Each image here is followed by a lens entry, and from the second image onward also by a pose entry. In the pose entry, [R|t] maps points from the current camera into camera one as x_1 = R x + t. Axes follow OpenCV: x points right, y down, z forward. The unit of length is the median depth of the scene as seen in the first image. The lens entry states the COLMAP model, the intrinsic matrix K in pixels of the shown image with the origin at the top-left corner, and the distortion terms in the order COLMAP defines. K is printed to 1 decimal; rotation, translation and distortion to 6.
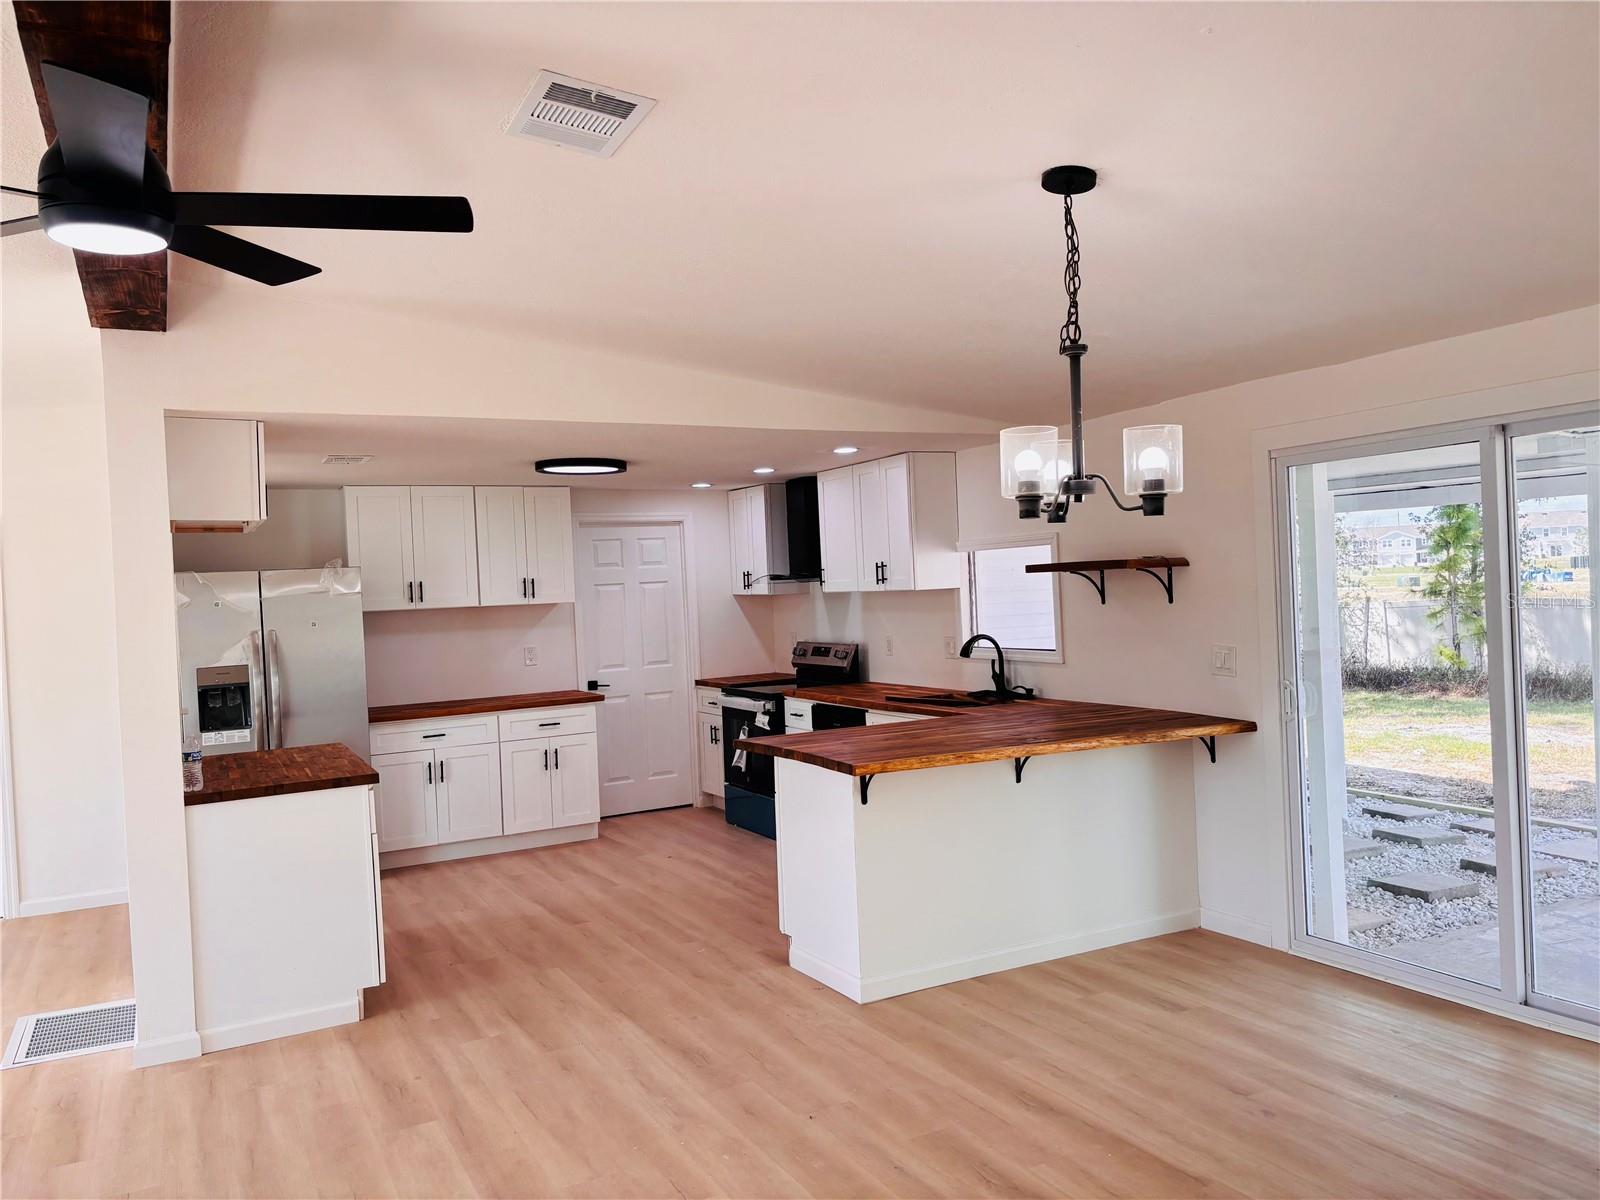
lens RADIAL K [[1198.2, 0, 800.0], [0, 1198.2, 600.0], [0, 0, 1]] dist [0.097950, -0.127121]
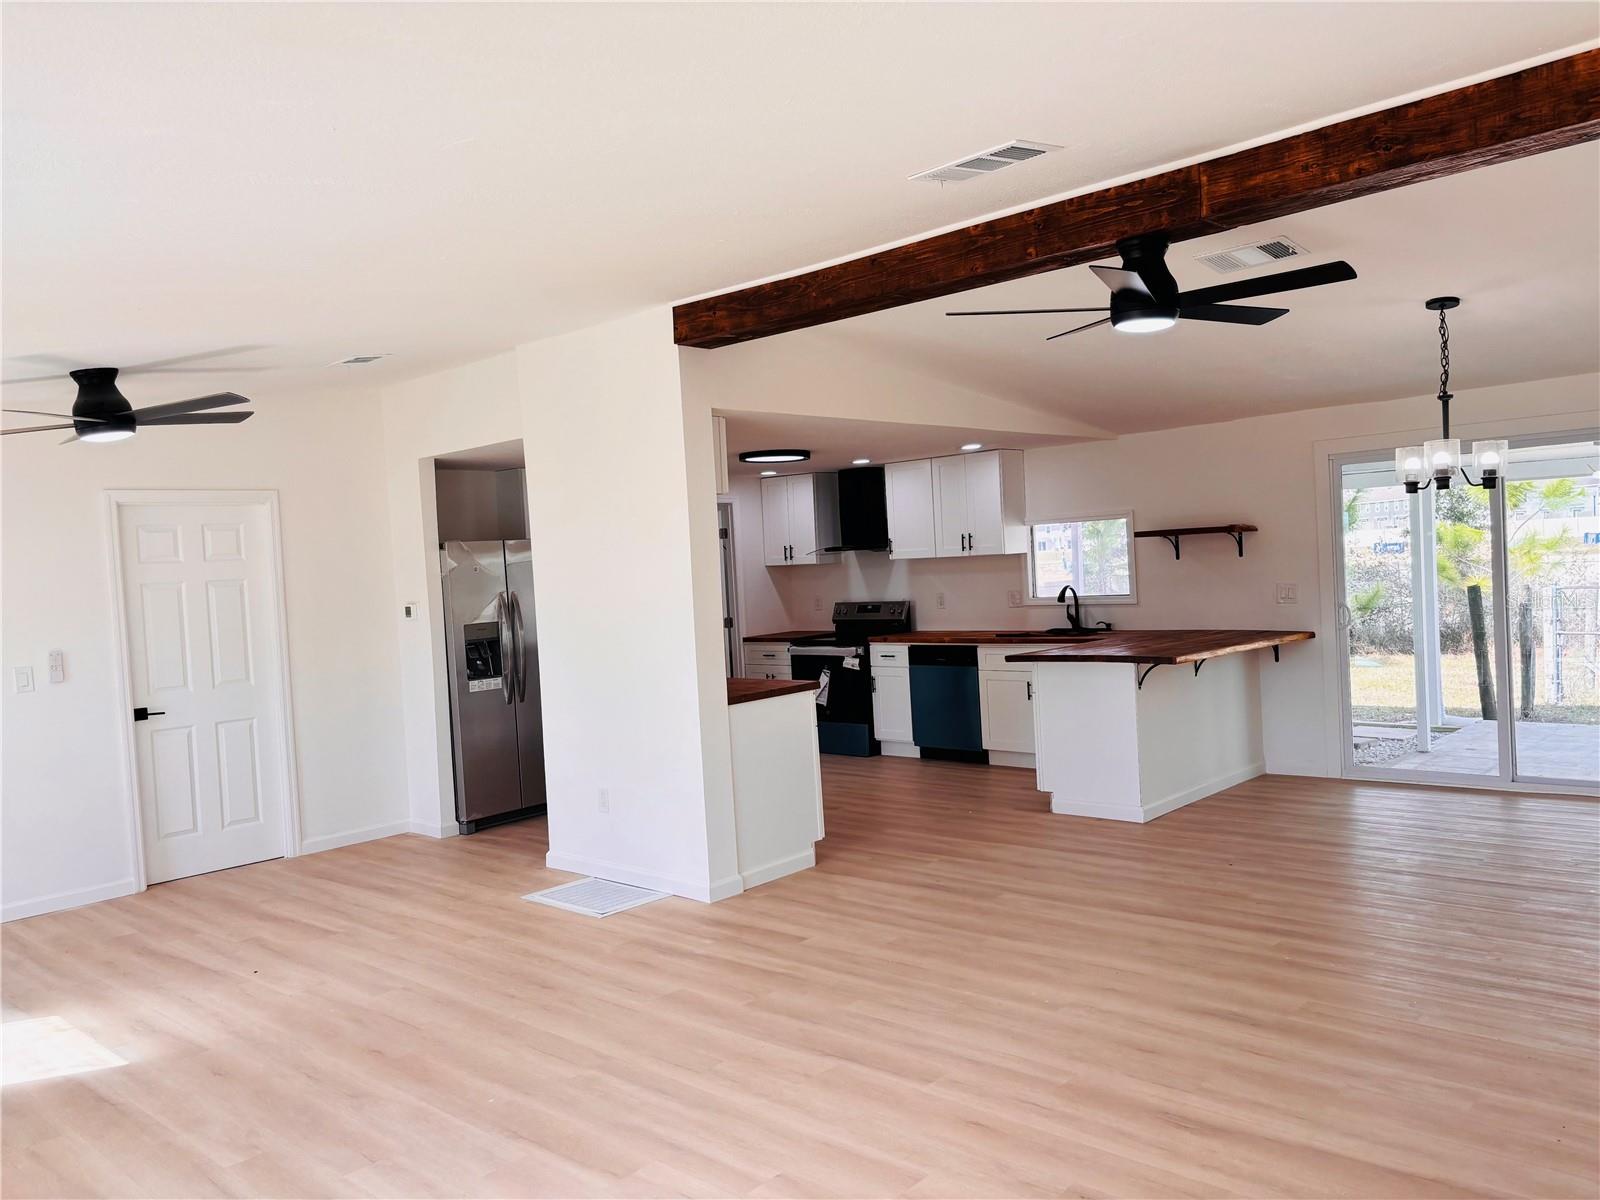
lens RADIAL K [[1198.2, 0, 800.0], [0, 1198.2, 600.0], [0, 0, 1]] dist [0.097950, -0.127121]
pose [[0.942657, -0.017451, 0.333308, -0.722162], [0.016014, 0.999847, 0.007059, 0.037704], [-0.333380, -0.001316, 0.942792, -0.219628]]
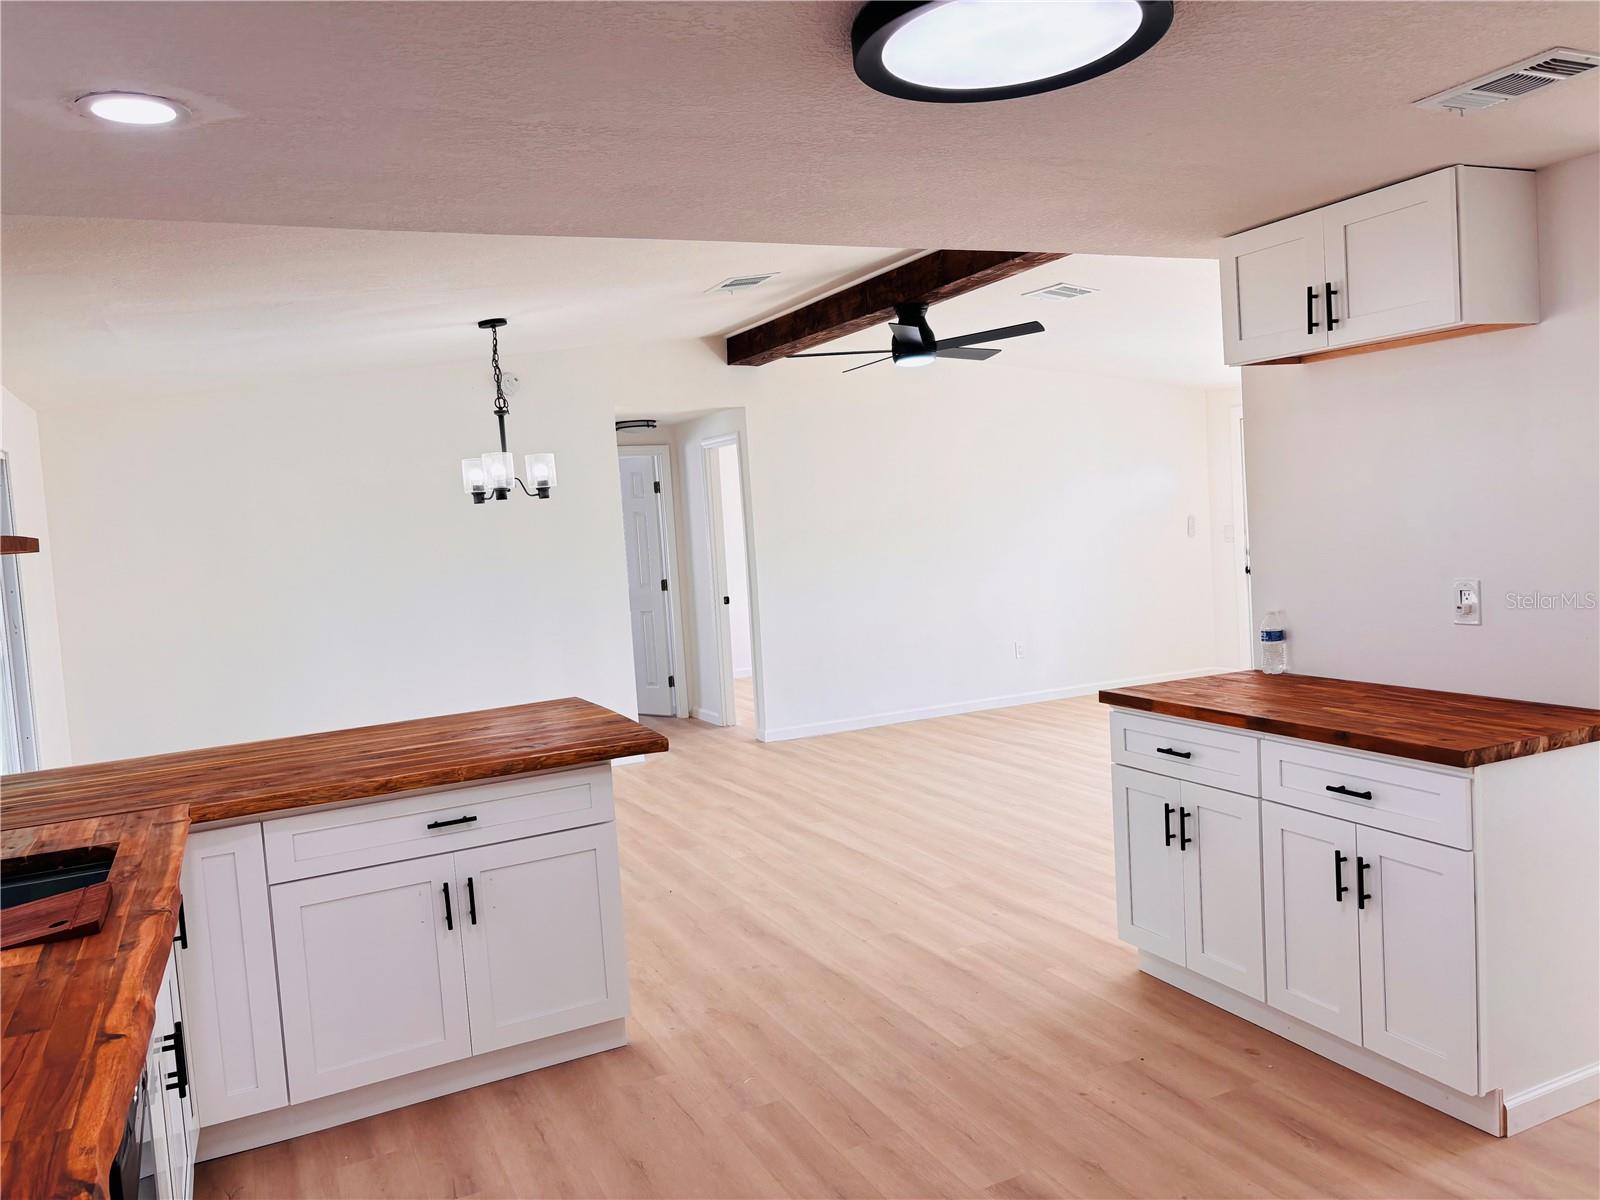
lens RADIAL K [[1198.2, 0, 800.0], [0, 1198.2, 600.0], [0, 0, 1]] dist [0.097950, -0.127121]
pose [[-0.993416, 0.105955, 0.043571, -0.164360], [0.109064, 0.991083, 0.076548, -0.004216], [-0.035072, 0.080796, -0.996113, 1.627395]]
